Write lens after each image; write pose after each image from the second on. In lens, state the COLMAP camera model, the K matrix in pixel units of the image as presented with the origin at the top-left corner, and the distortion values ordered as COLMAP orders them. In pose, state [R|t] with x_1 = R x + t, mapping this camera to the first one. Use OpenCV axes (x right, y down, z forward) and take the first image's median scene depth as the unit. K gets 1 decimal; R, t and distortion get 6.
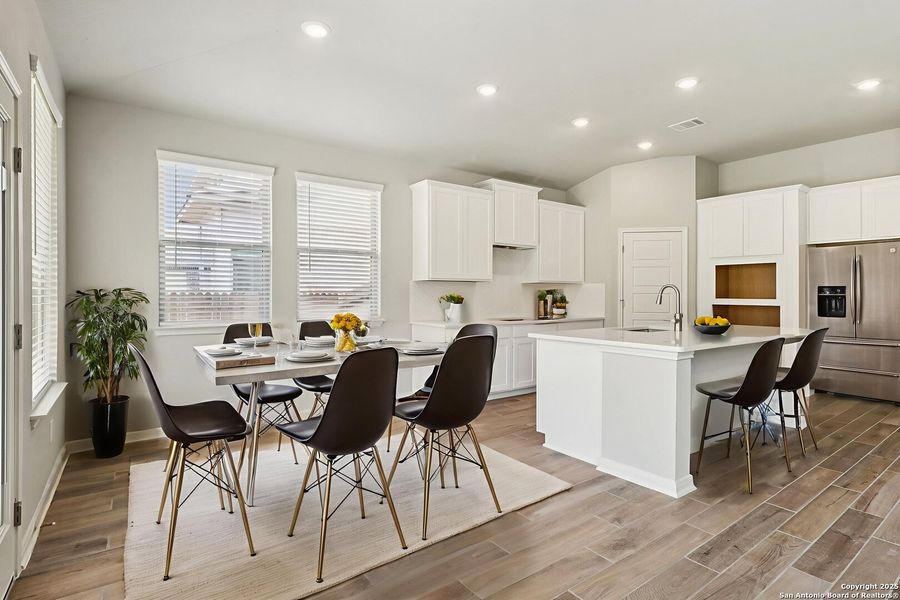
lens RADIAL K [[442.6, 0, 450.0], [0, 442.6, 300.0], [0, 0, 1]] dist [0.000212, -0.000275]
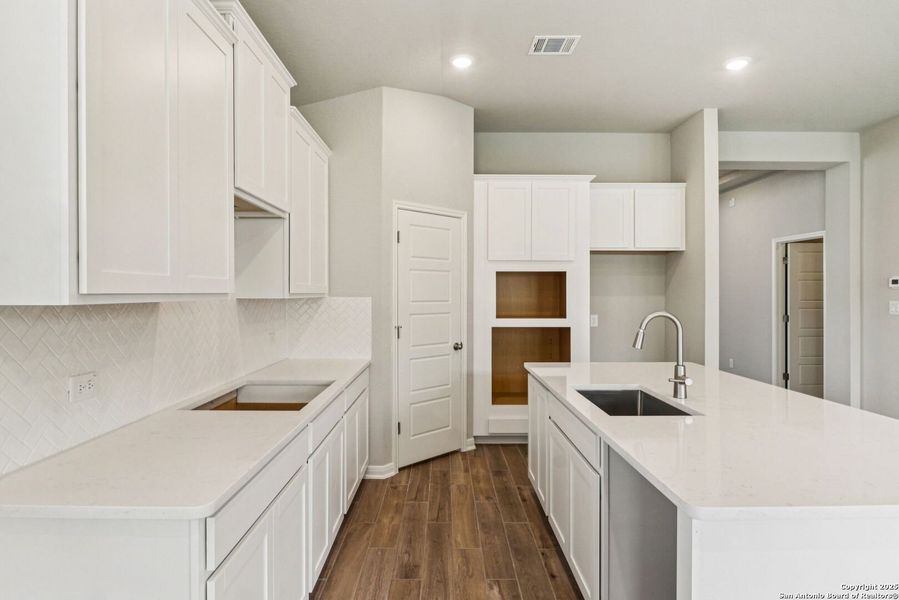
lens RADIAL K [[526.2, 0, 449.5], [0, 526.2, 300.0], [0, 0, 1]] dist [0.002173, 0.000251]
pose [[0.619695, -0.008612, 0.784795, -0.103133], [0.012845, 0.999917, 0.000830, -0.034409], [-0.784737, 0.009566, 0.619755, 0.537158]]
